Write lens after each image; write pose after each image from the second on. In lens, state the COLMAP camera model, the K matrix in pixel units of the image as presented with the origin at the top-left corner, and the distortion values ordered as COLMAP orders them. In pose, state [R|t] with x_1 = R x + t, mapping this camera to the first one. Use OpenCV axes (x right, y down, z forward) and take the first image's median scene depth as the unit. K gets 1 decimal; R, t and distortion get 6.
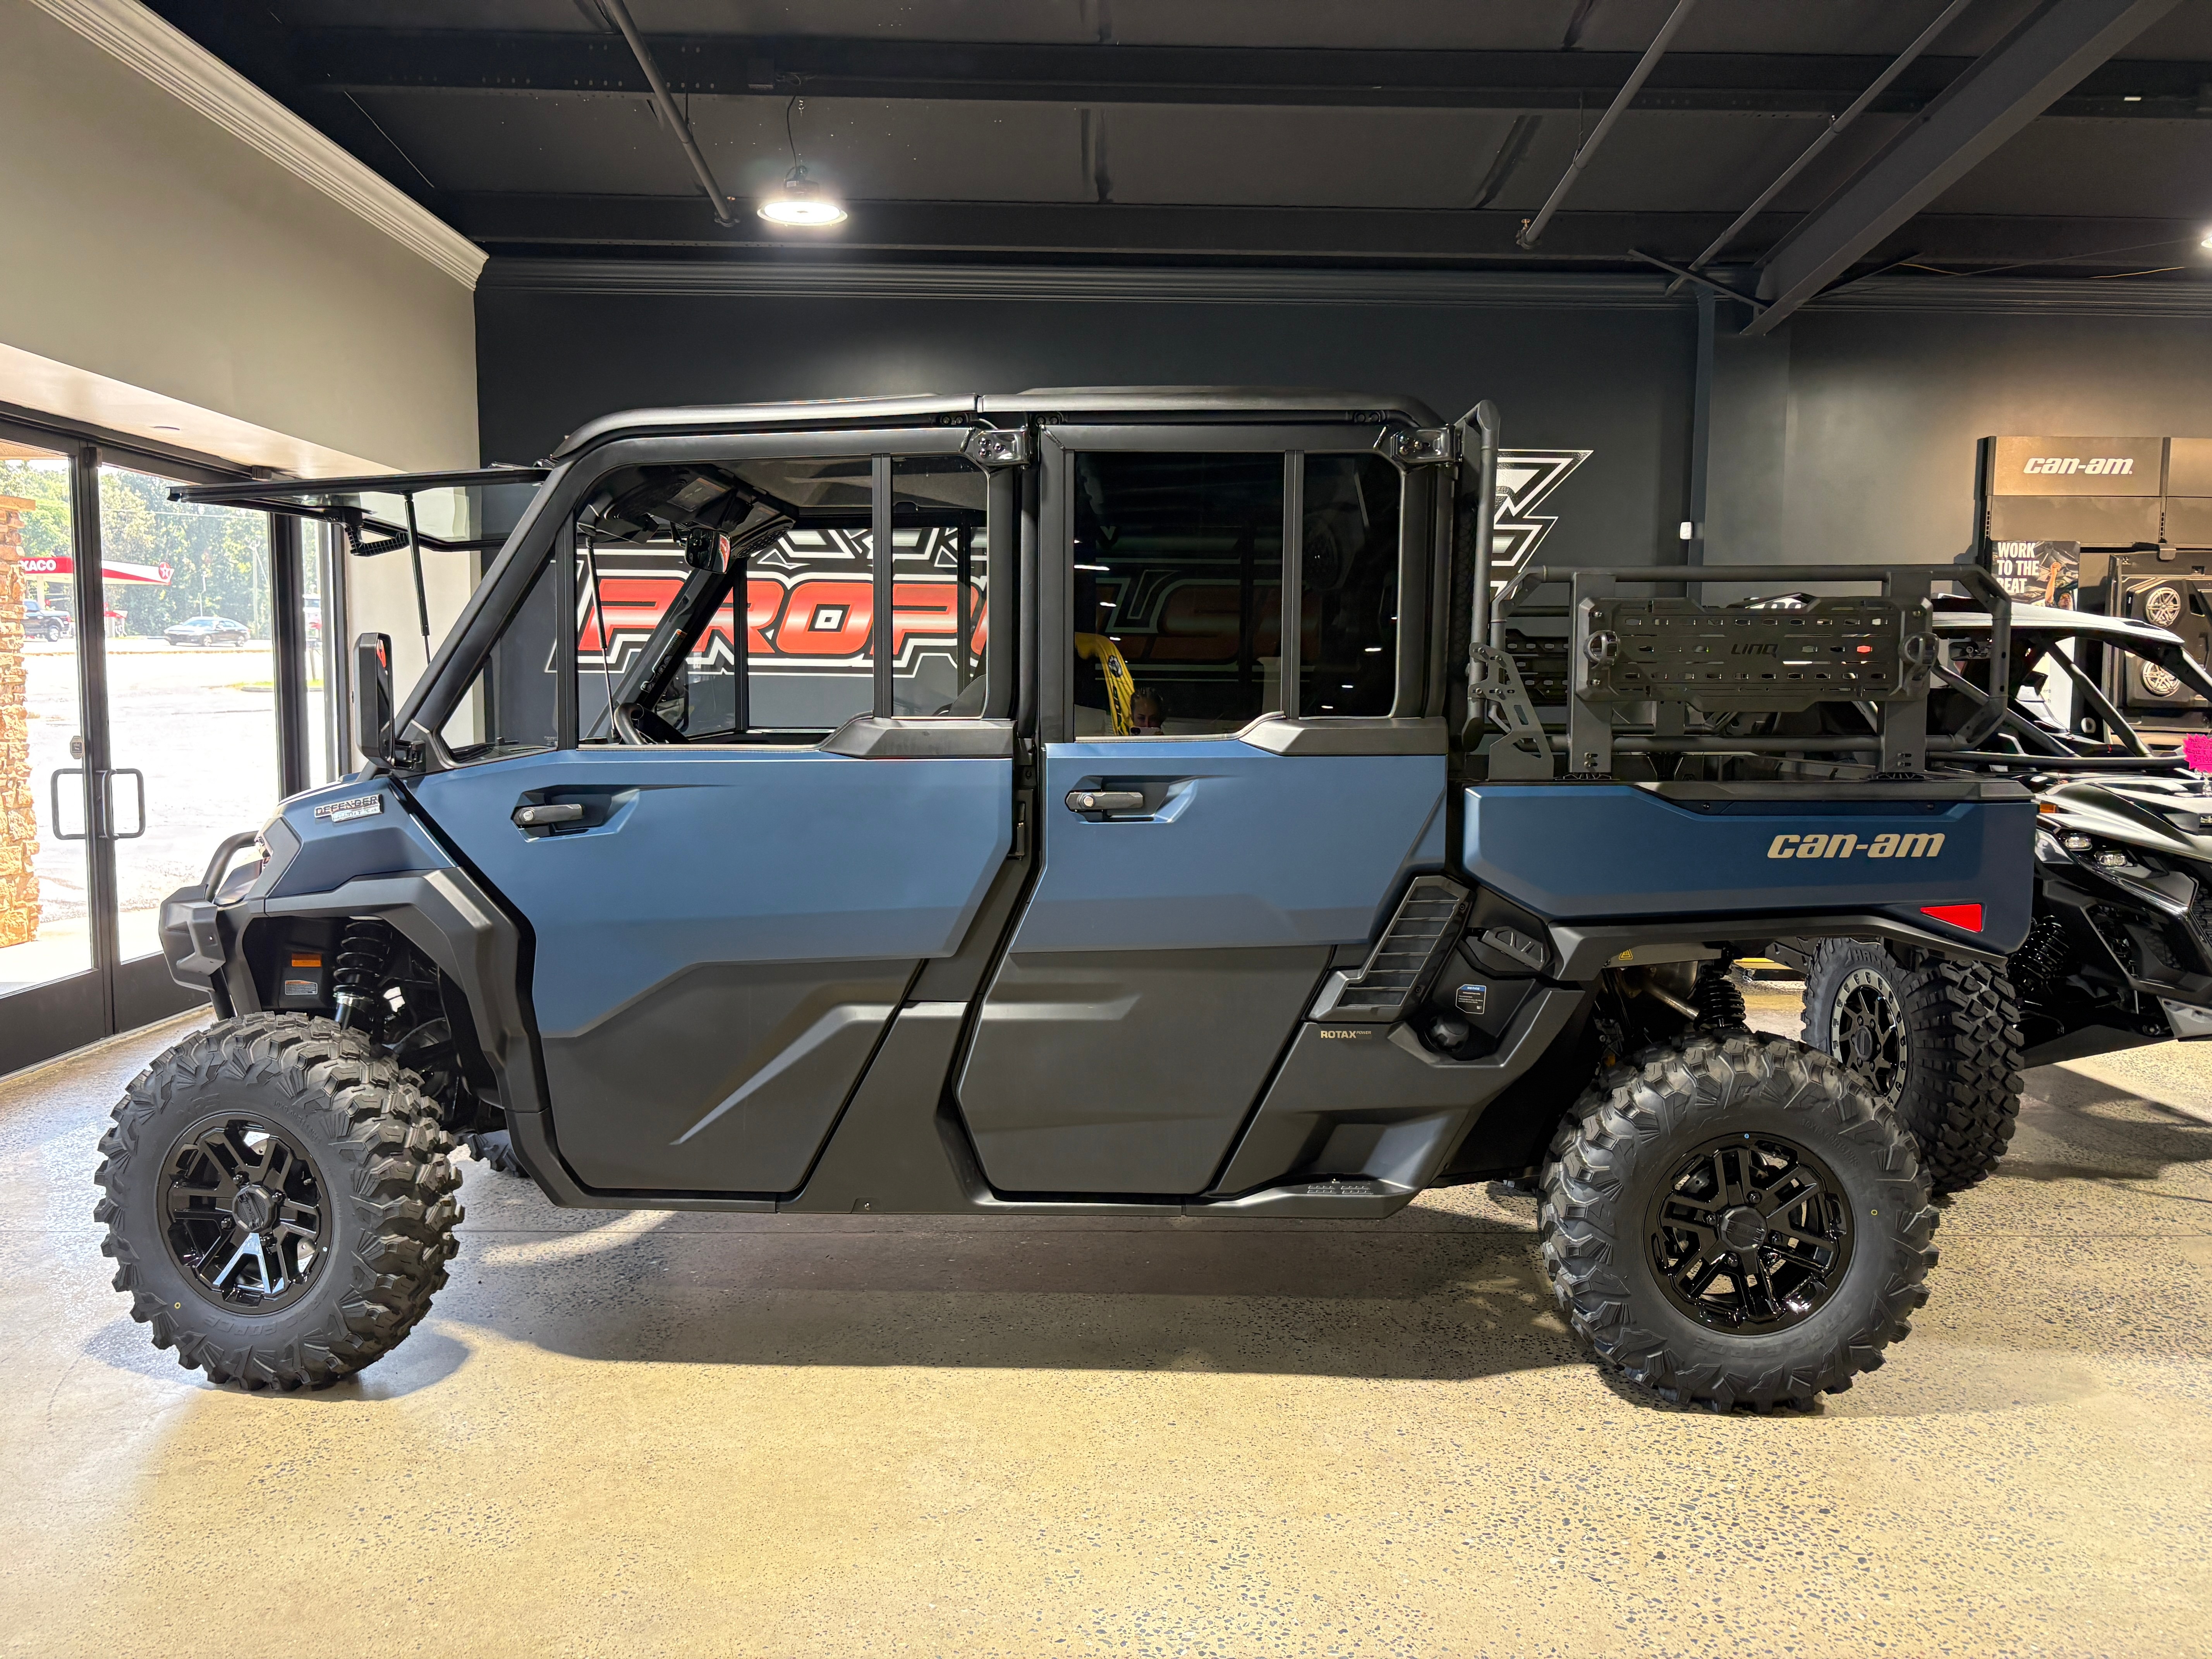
lens RADIAL K [[1674.7, 0, 1114.3], [0, 1674.7, 835.4], [0, 0, 1]] dist [0.028354, -0.022517]
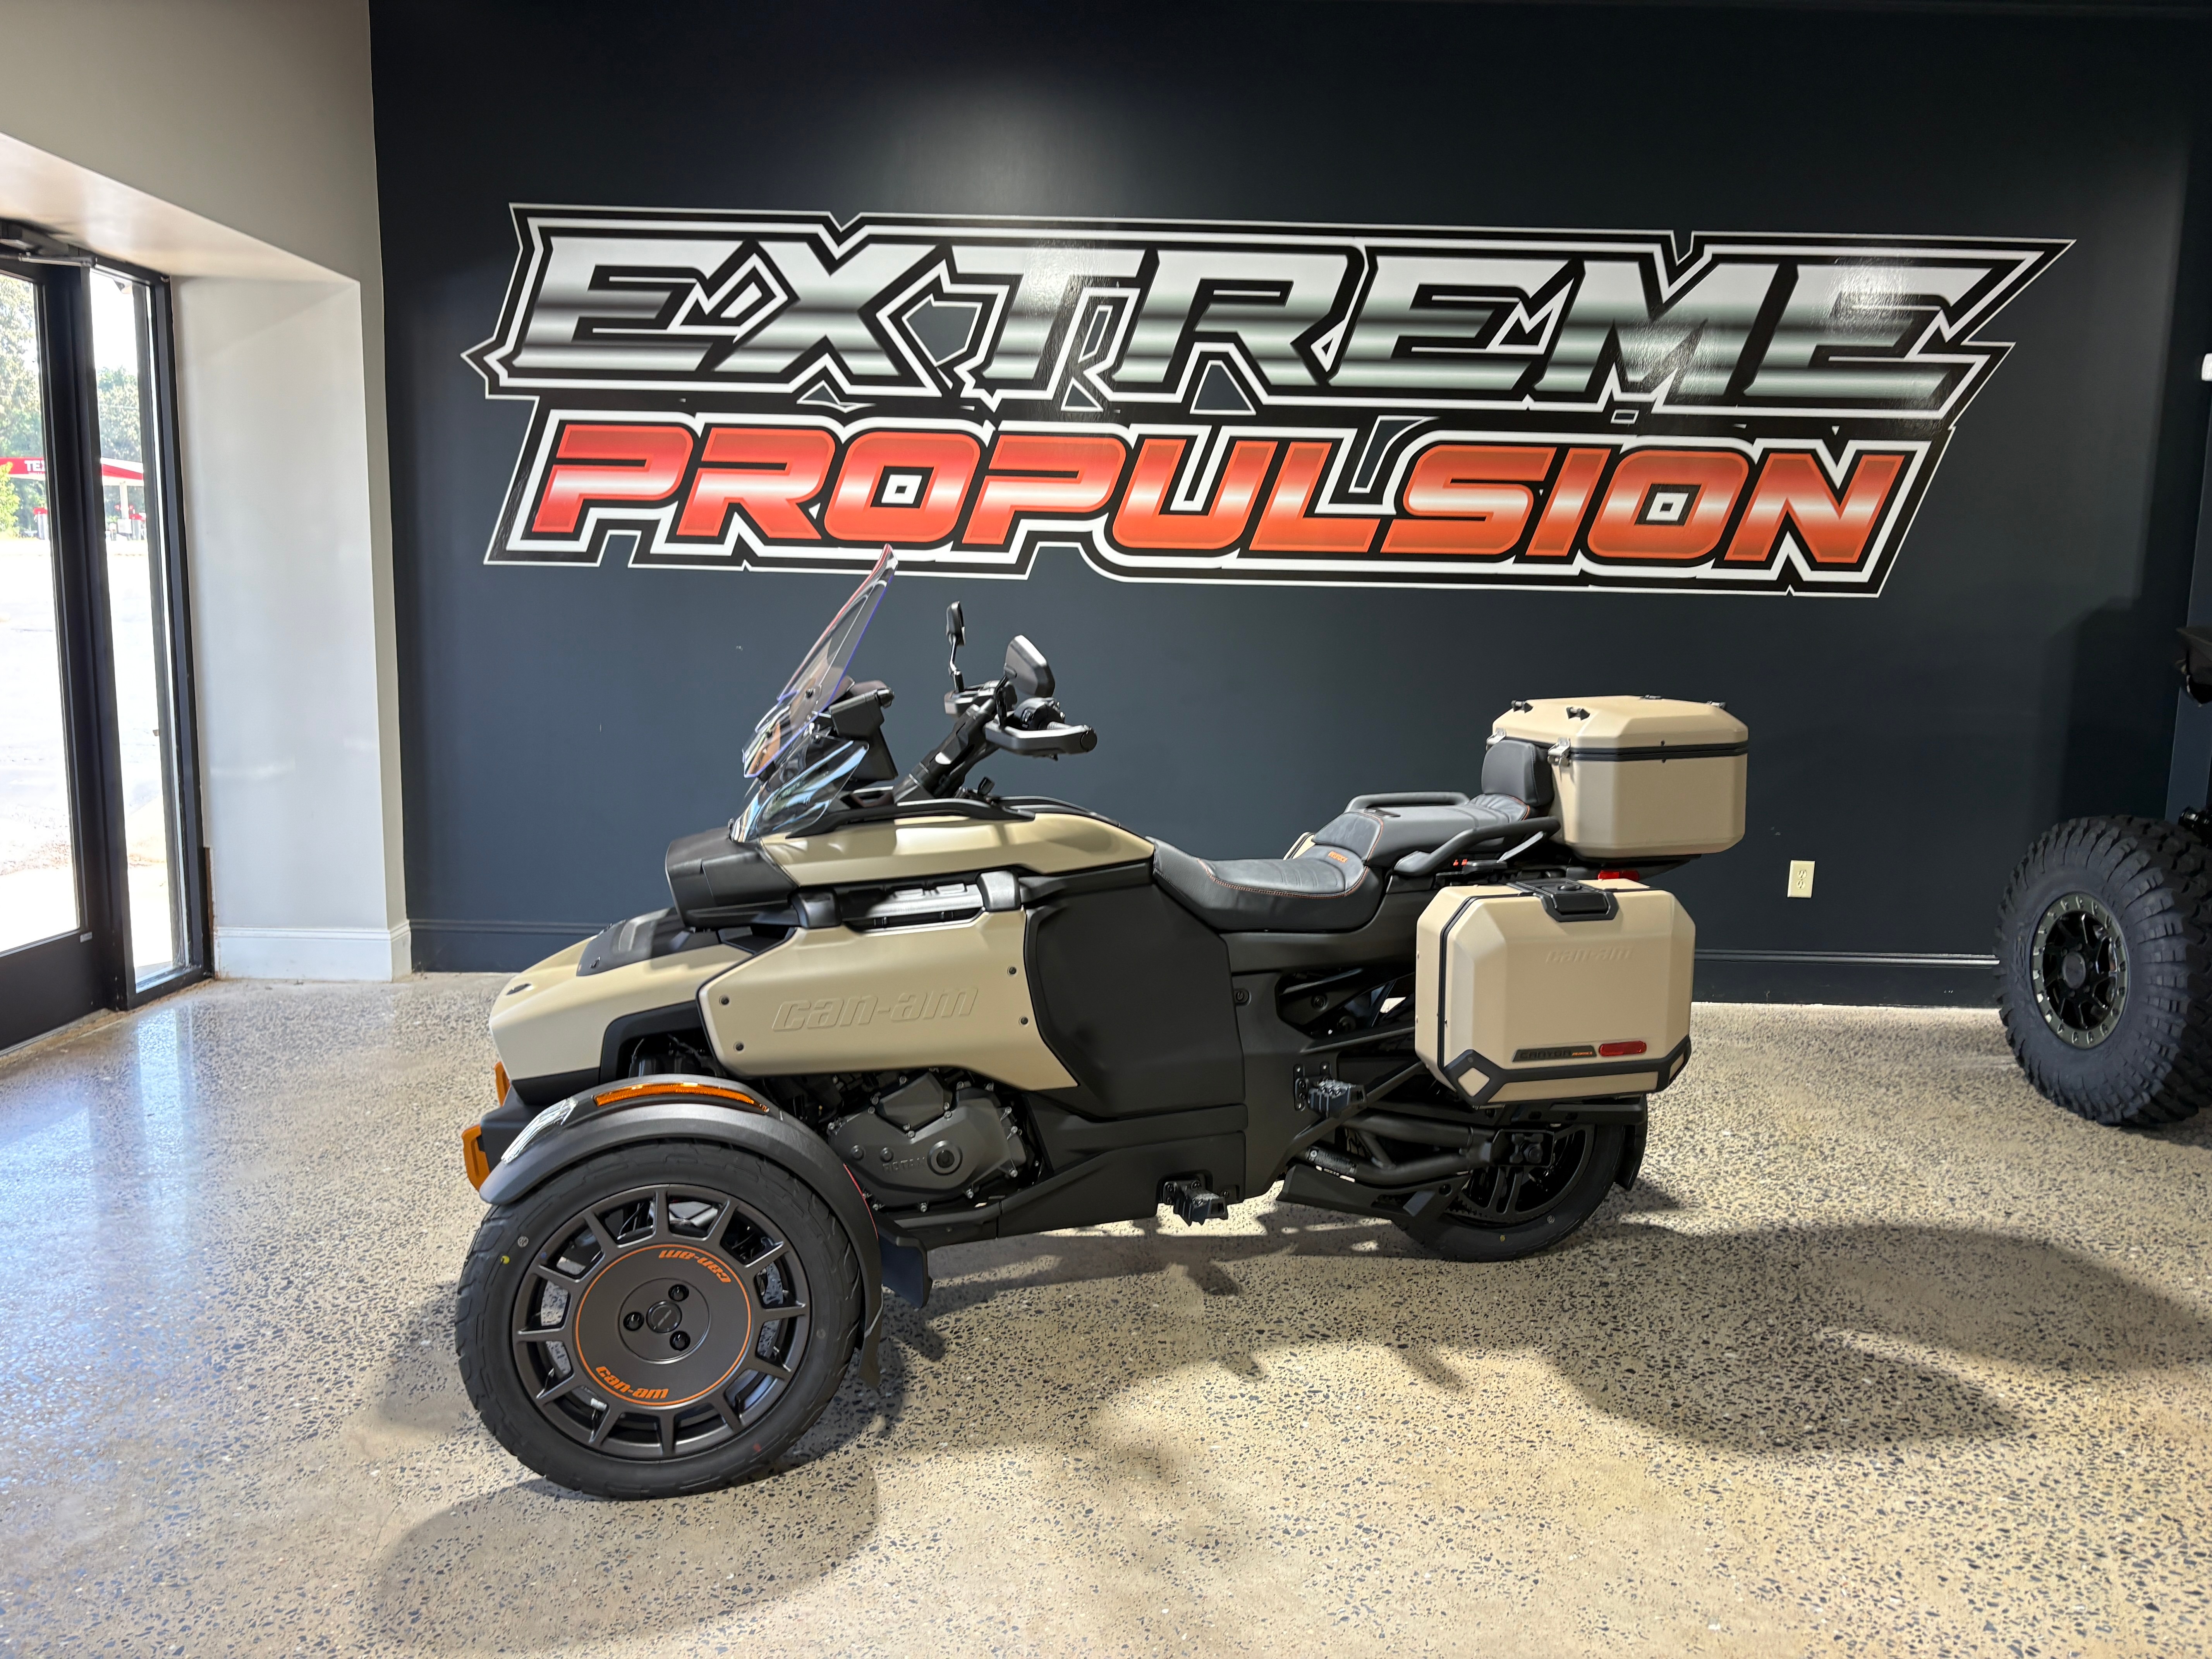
lens RADIAL K [[1674.7, 0, 1099.4], [0, 1674.7, 848.8], [0, 0, 1]] dist [0.028354, -0.022517]
pose [[0.999535, 0.017216, -0.025176, -0.072502], [-0.015804, 0.998349, 0.055220, -0.023931], [0.026085, -0.054797, 0.998157, 0.326999]]
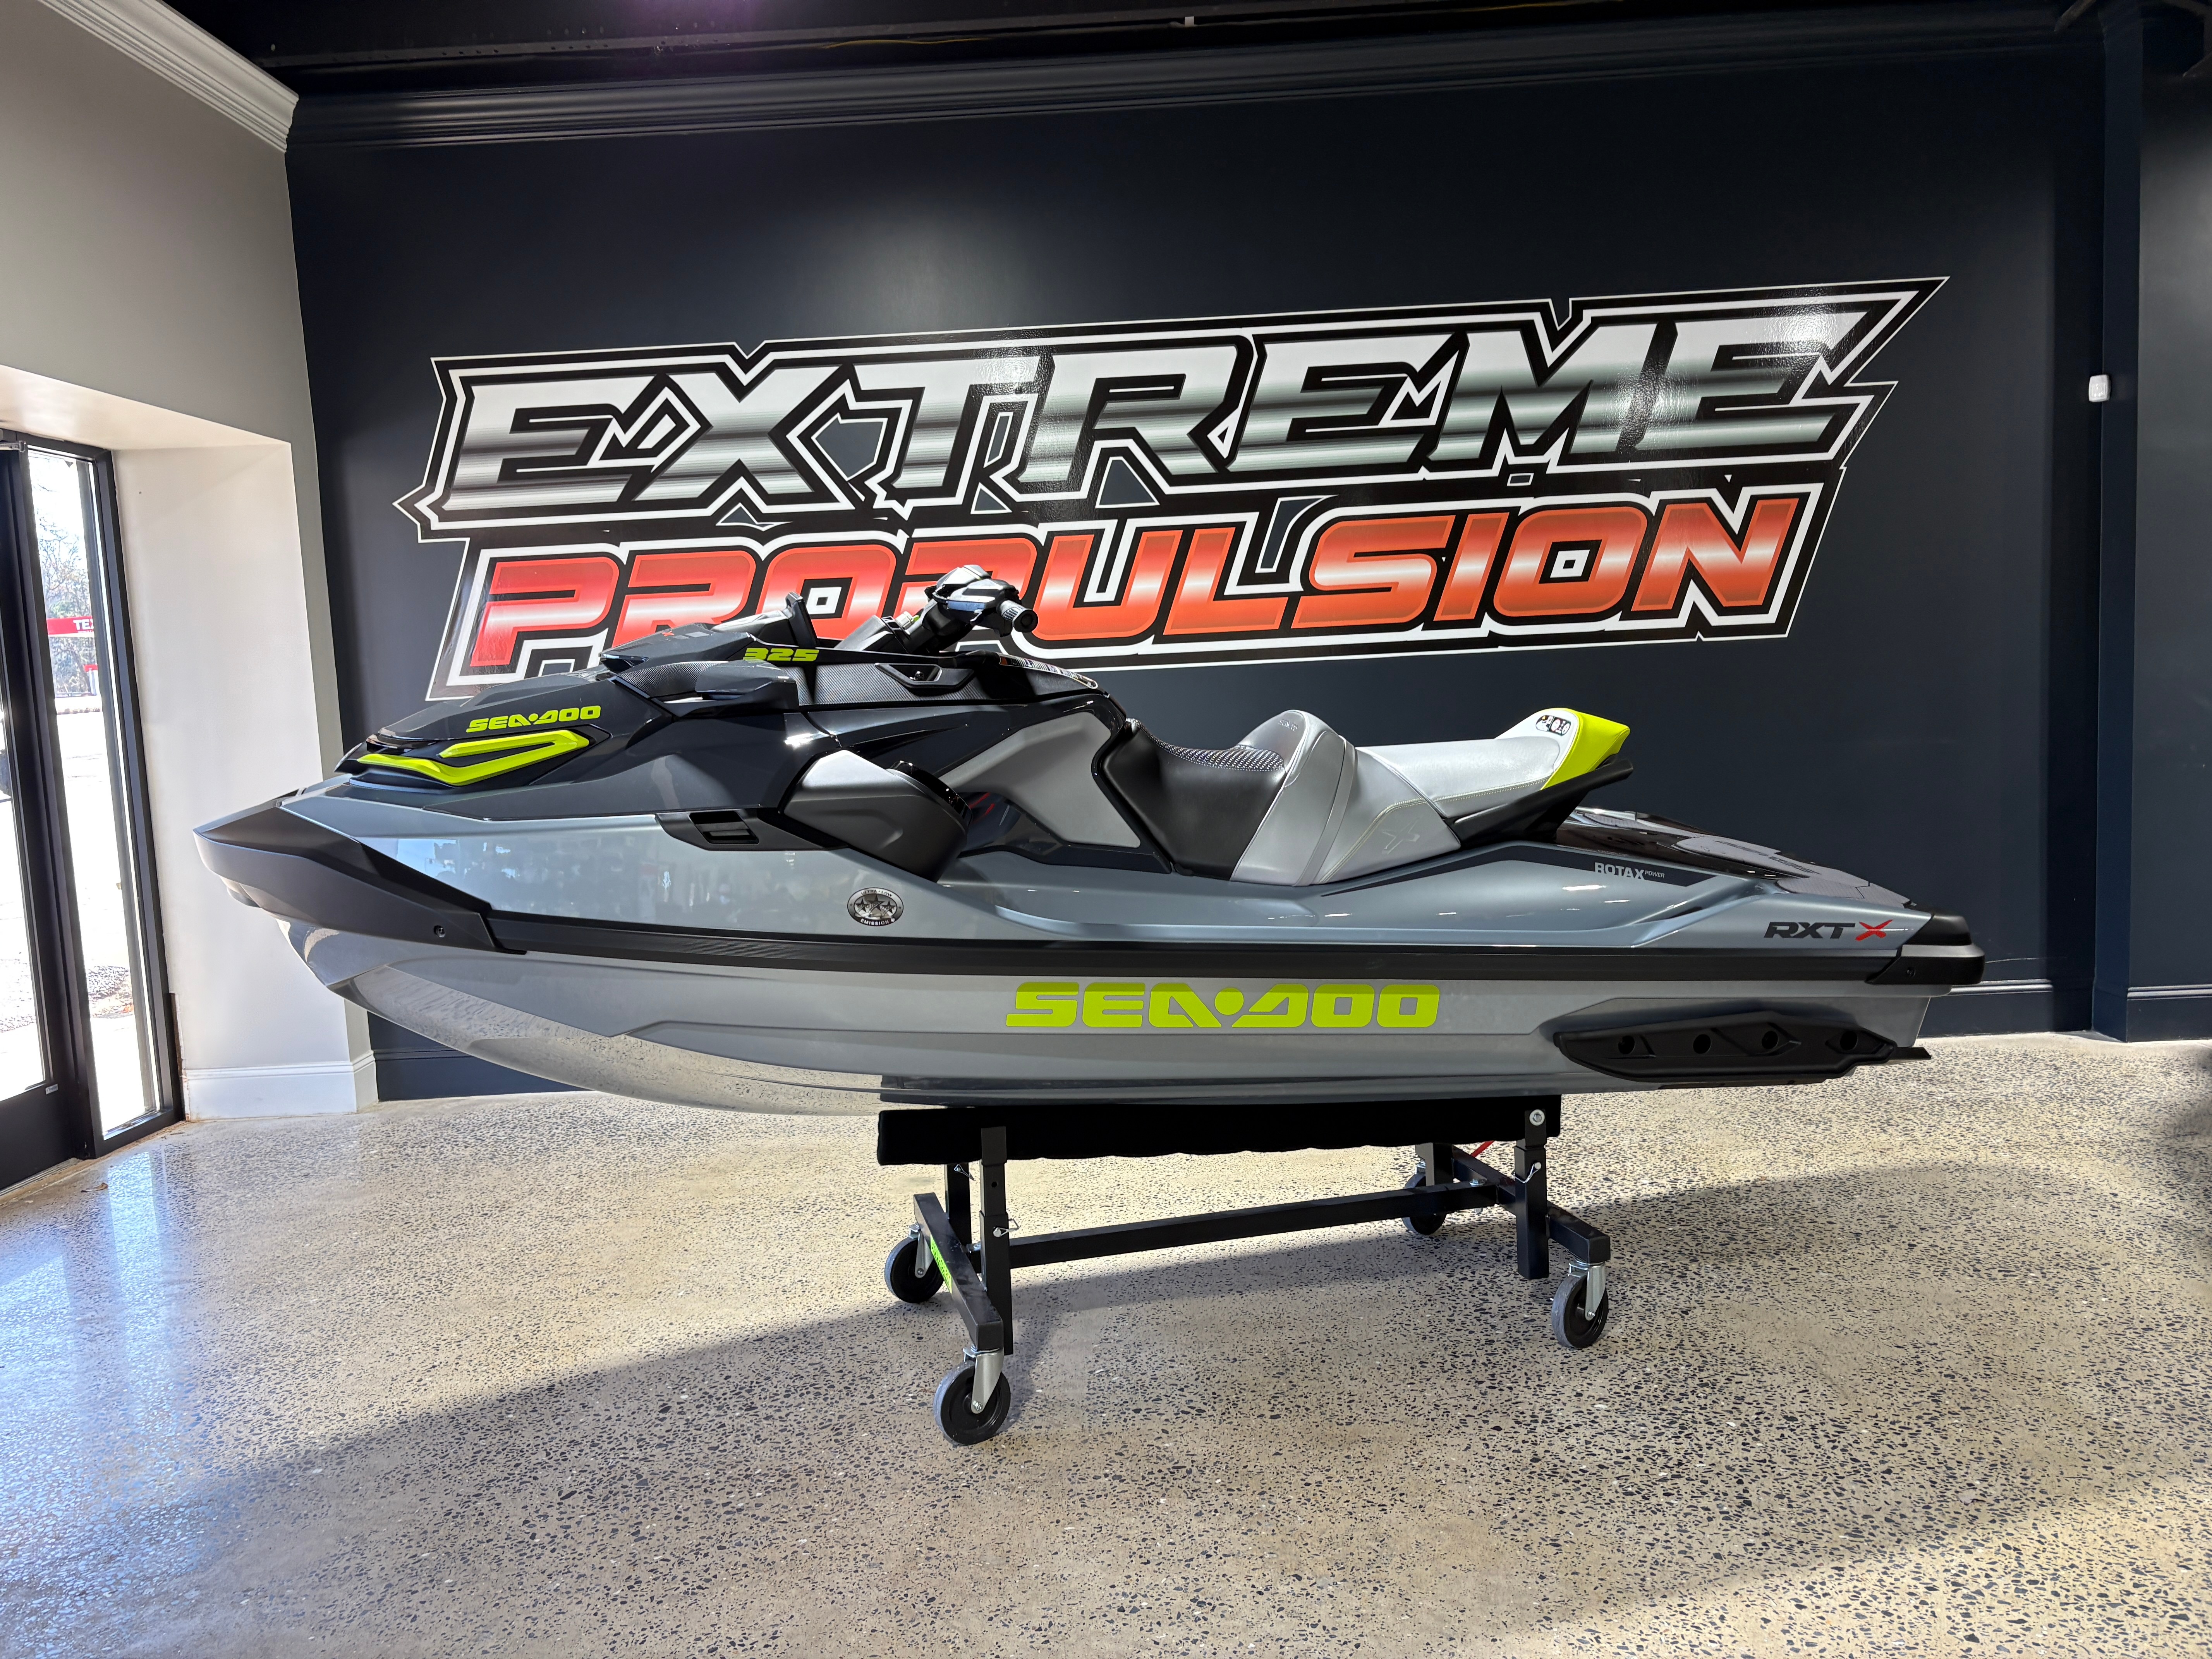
lens RADIAL K [[1674.7, 0, 1097.8], [0, 1674.7, 848.0], [0, 0, 1]] dist [0.028354, -0.022517]
pose [[0.997284, -0.051883, -0.052267, -0.026832], [0.052348, 0.998600, 0.007561, -0.026657], [0.051801, -0.010277, 0.998605, 0.317315]]
